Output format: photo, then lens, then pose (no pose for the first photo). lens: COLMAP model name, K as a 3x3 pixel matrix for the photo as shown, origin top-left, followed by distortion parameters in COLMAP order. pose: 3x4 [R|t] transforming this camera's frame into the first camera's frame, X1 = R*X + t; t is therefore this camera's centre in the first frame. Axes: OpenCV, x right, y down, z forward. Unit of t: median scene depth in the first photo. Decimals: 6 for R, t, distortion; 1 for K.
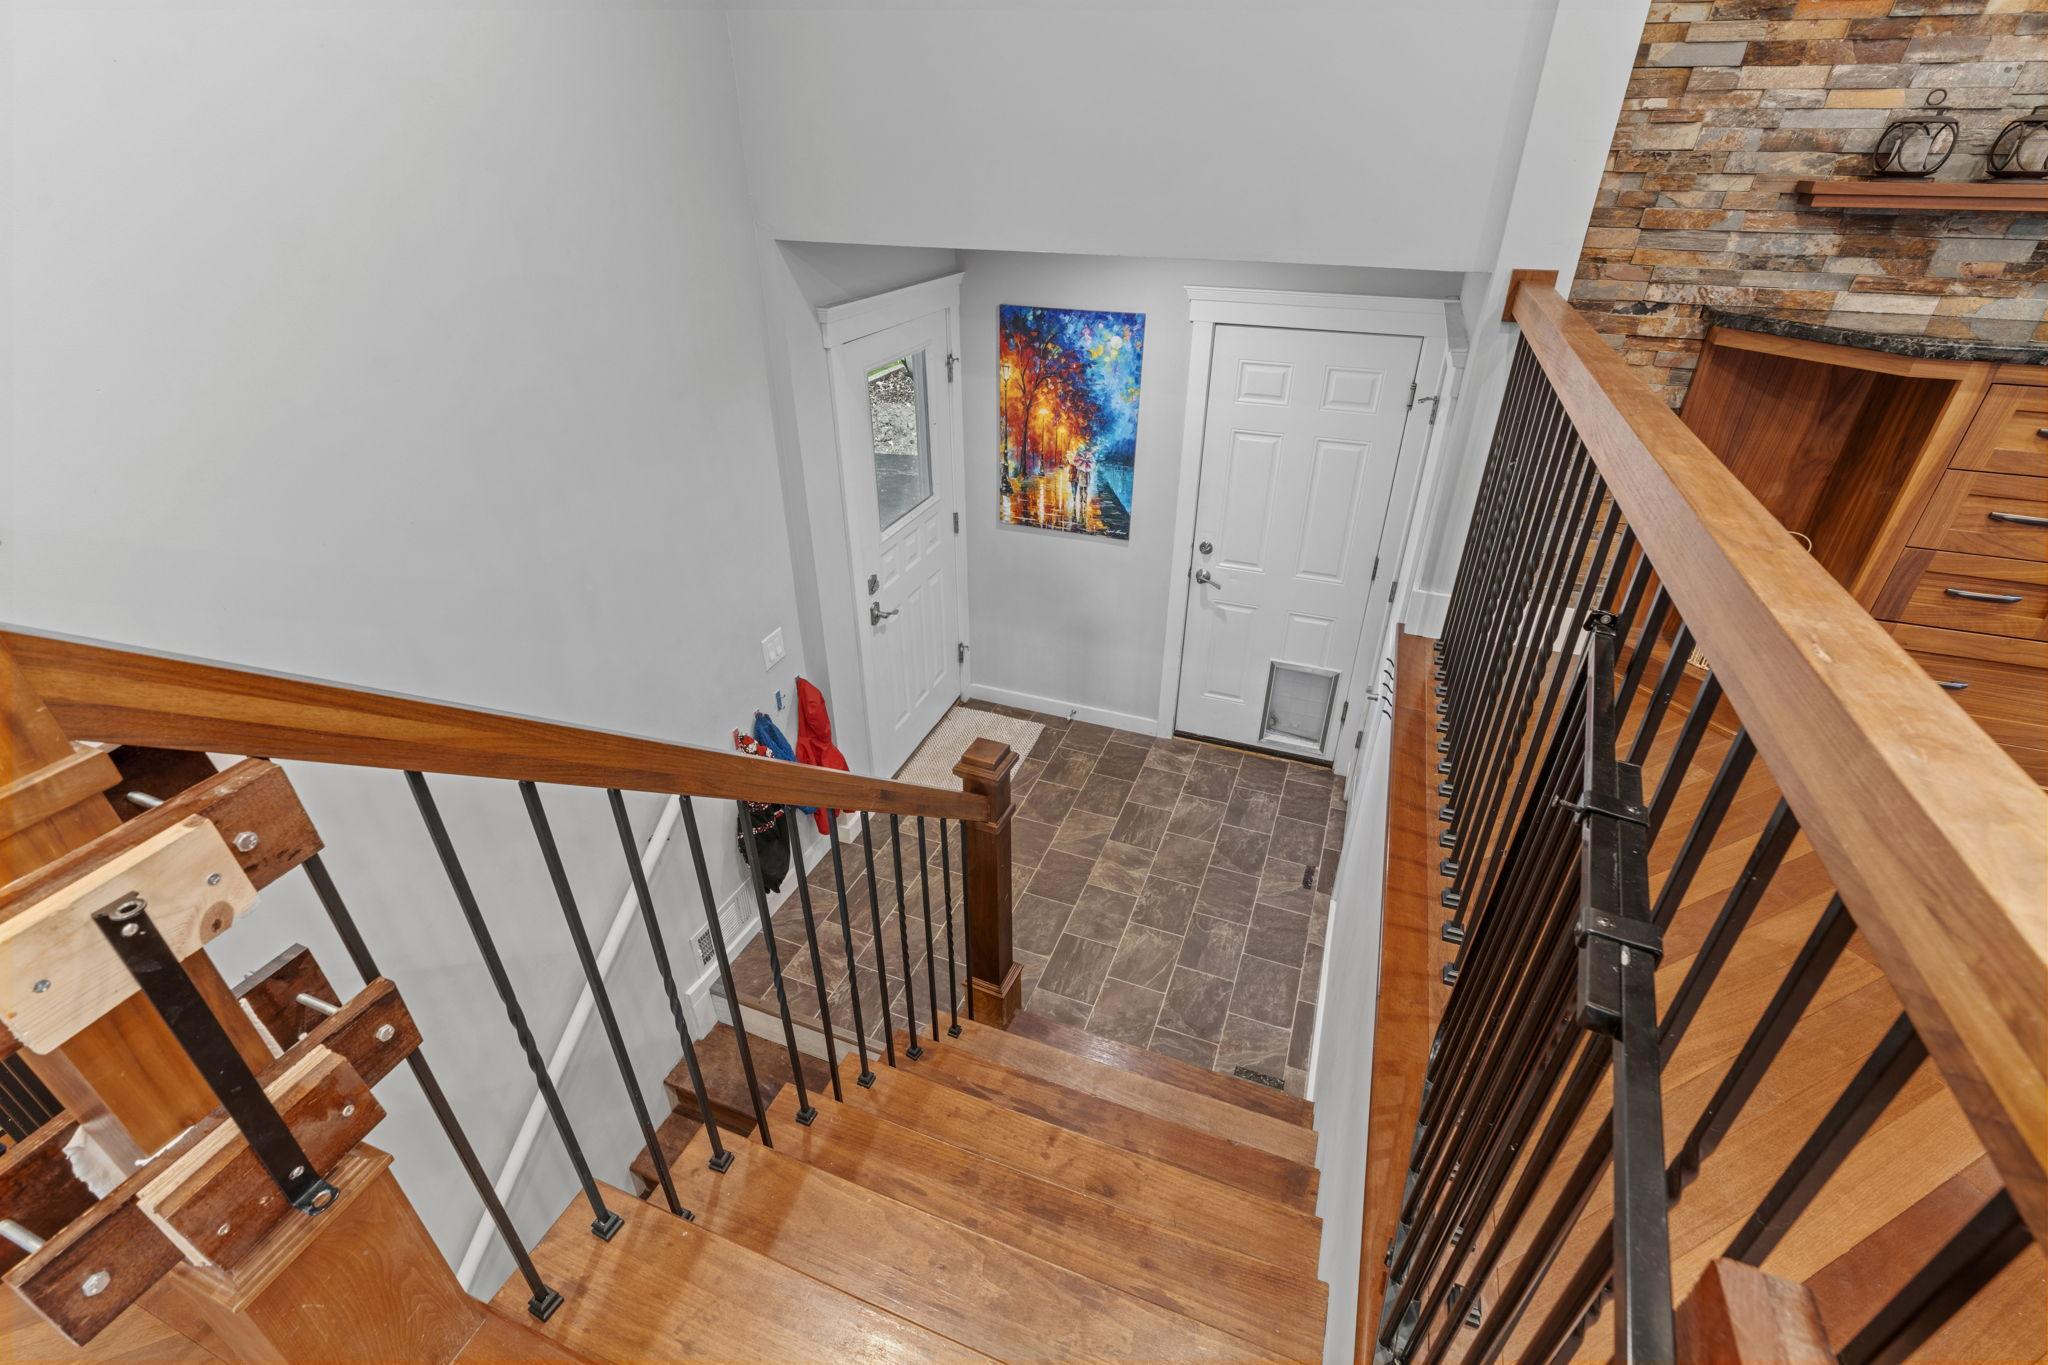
lens RADIAL K [[921.2, 0, 1021.3], [0, 921.2, 691.3], [0, 0, 1]] dist [-0.011538, 0.003911]
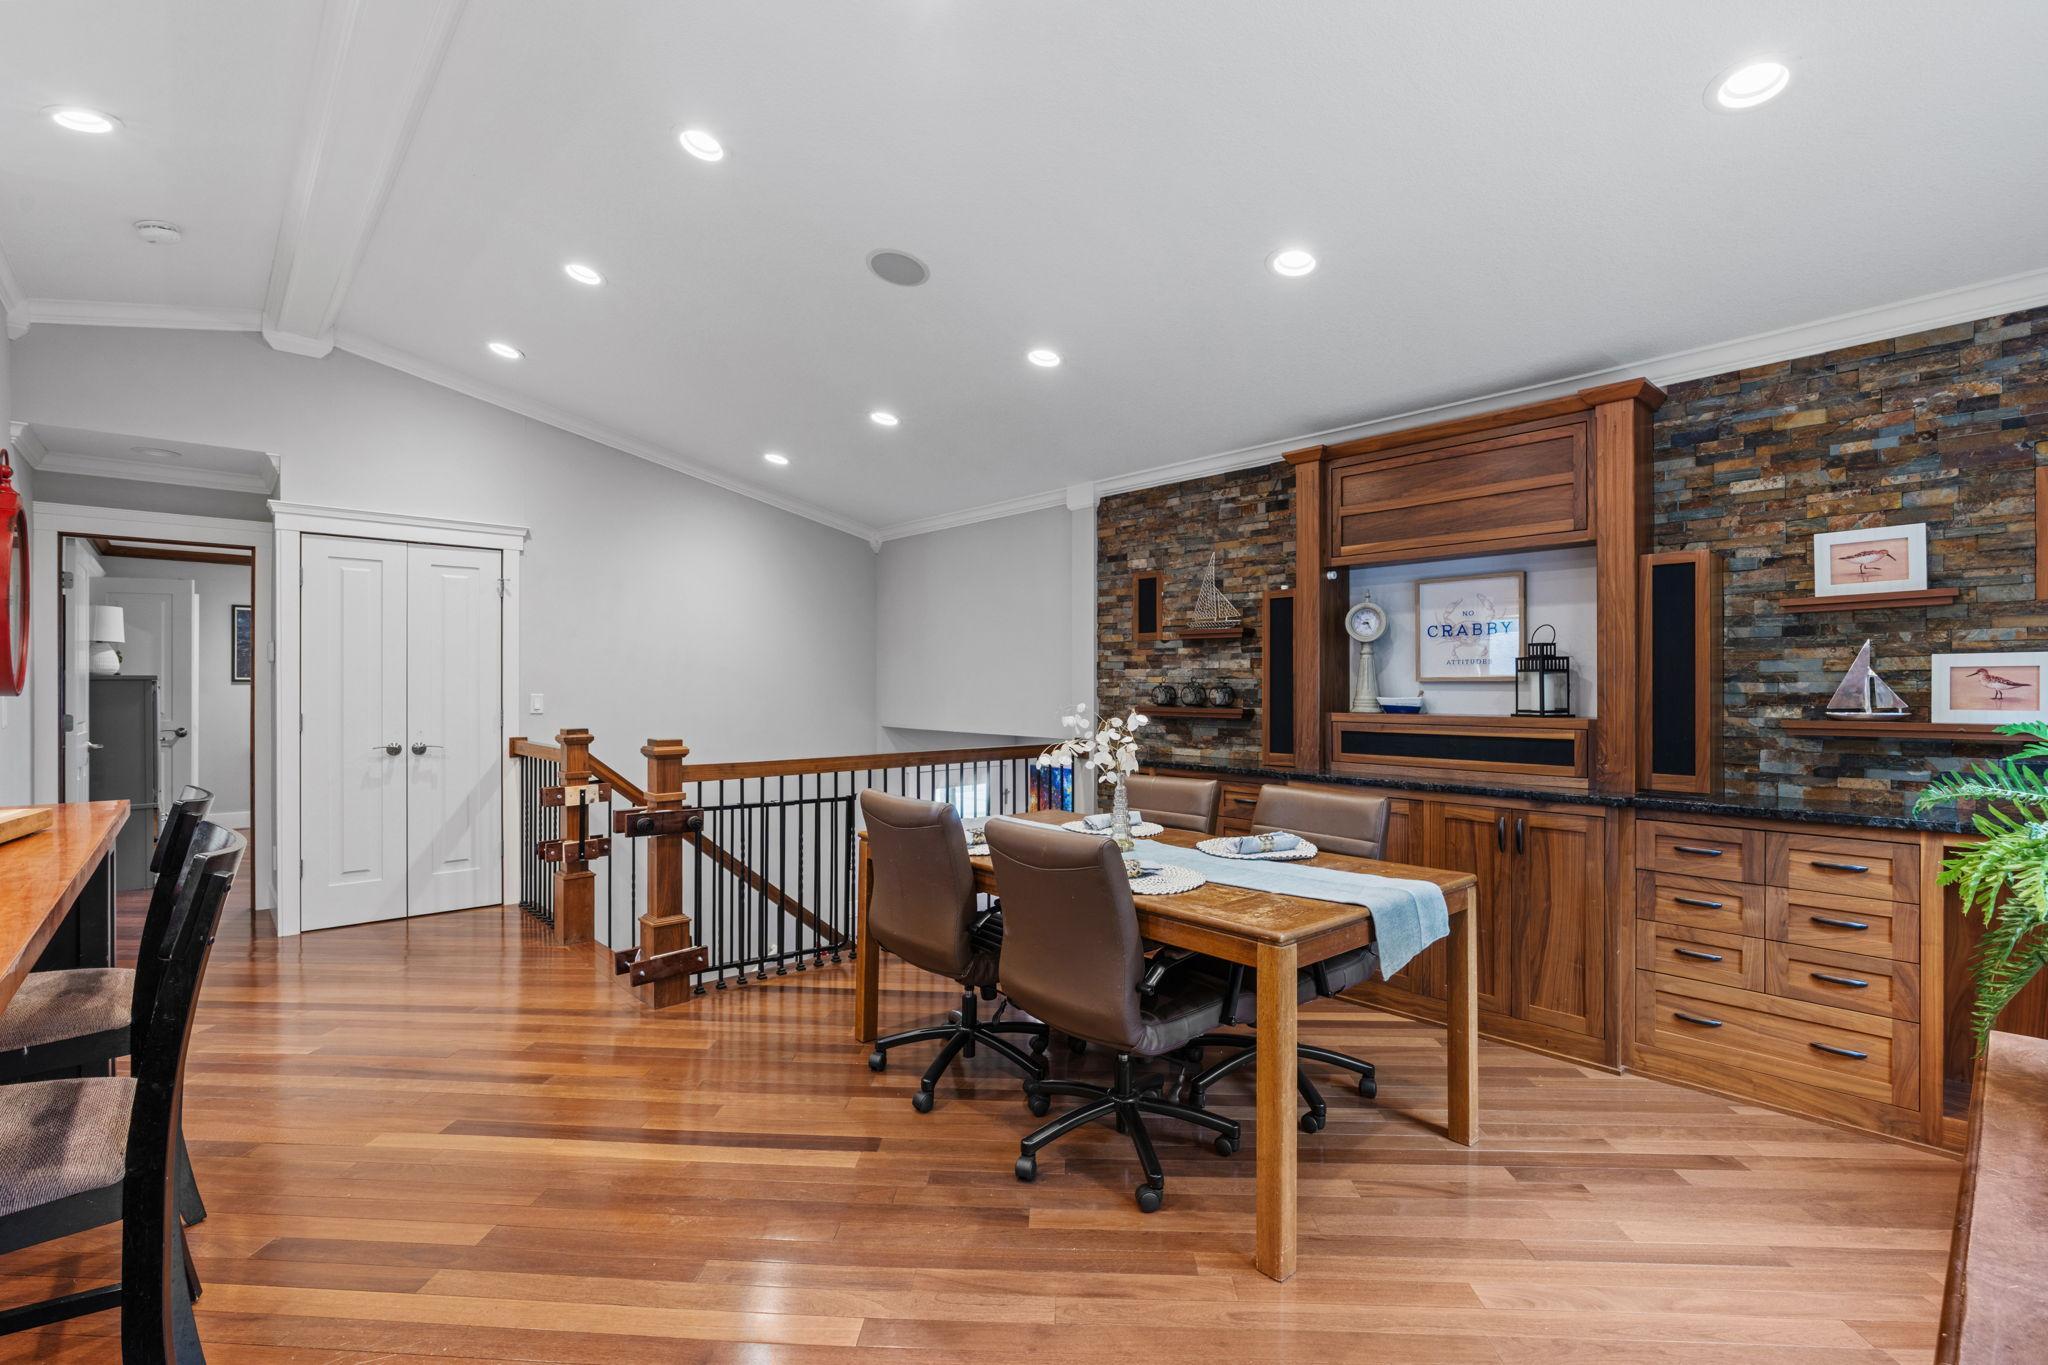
lens RADIAL K [[921.2, 0, 1019.8], [0, 921.2, 683.9], [0, 0, 1]] dist [-0.011538, 0.003911]
pose [[0.891996, 0.001618, -0.452040, 1.715660], [-0.233580, 0.857798, -0.457846, 0.660589], [0.387018, 0.513984, 0.765531, -1.160969]]
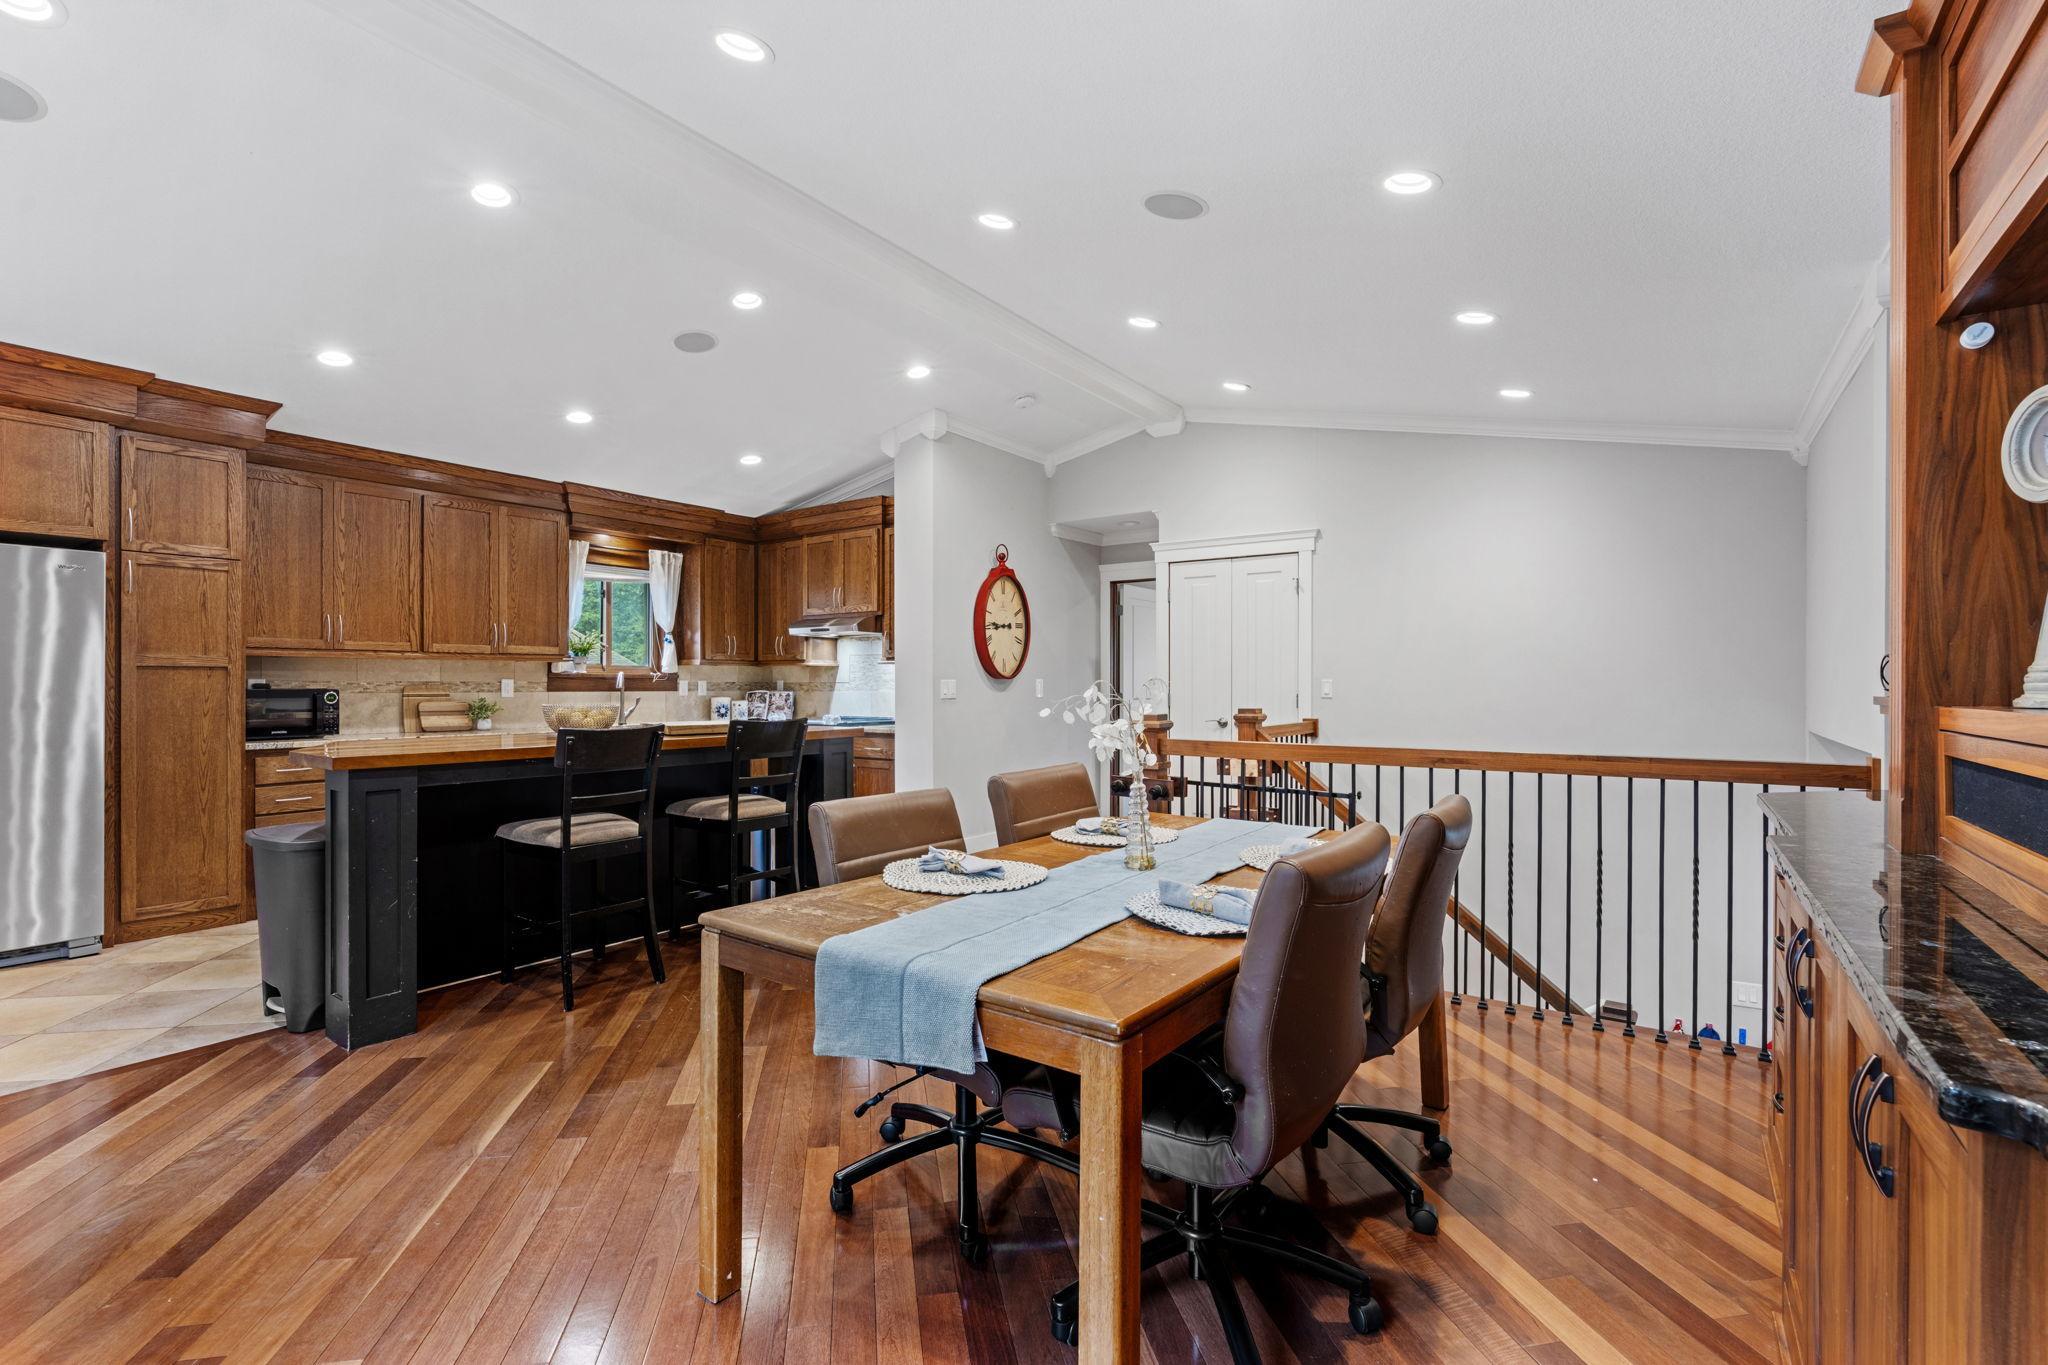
lens RADIAL K [[921.2, 0, 1022.6], [0, 921.2, 687.5], [0, 0, 1]] dist [-0.011538, 0.003911]
pose [[-0.243978, 0.004706, -0.969769, 2.344502], [-0.494206, 0.859794, 0.128506, -0.125142], [0.834407, 0.510619, -0.207446, 0.240040]]
